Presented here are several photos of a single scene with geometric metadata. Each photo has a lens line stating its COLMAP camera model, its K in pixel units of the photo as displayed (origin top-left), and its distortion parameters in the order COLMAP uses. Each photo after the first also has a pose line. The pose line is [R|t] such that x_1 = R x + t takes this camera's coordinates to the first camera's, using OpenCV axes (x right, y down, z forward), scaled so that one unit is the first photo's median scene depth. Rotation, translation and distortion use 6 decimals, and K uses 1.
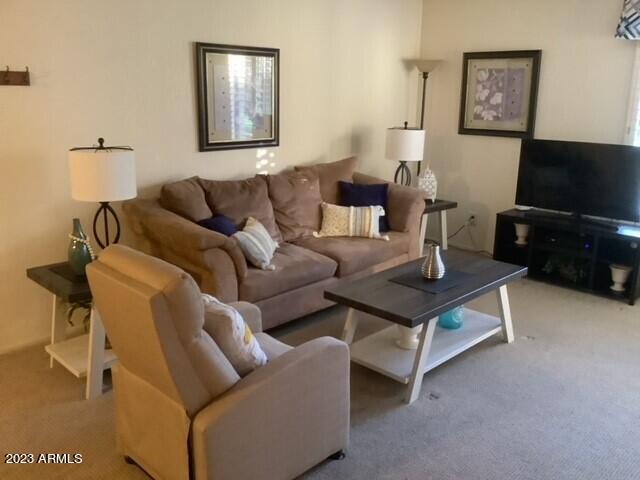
lens RADIAL K [[574.8, 0, 320.0], [0, 574.8, 240.0], [0, 0, 1]] dist [0.122057, -0.211734]
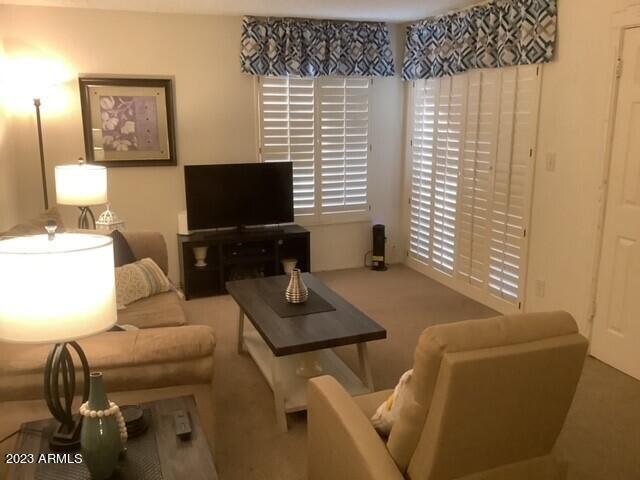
lens RADIAL K [[574.8, 0, 320.0], [0, 574.8, 240.0], [0, 0, 1]] dist [0.122057, -0.211734]
pose [[0.414722, -0.203298, 0.886947, -0.499415], [0.242461, 0.964173, 0.107628, -0.104527], [-0.877051, 0.170414, 0.449155, 0.374204]]
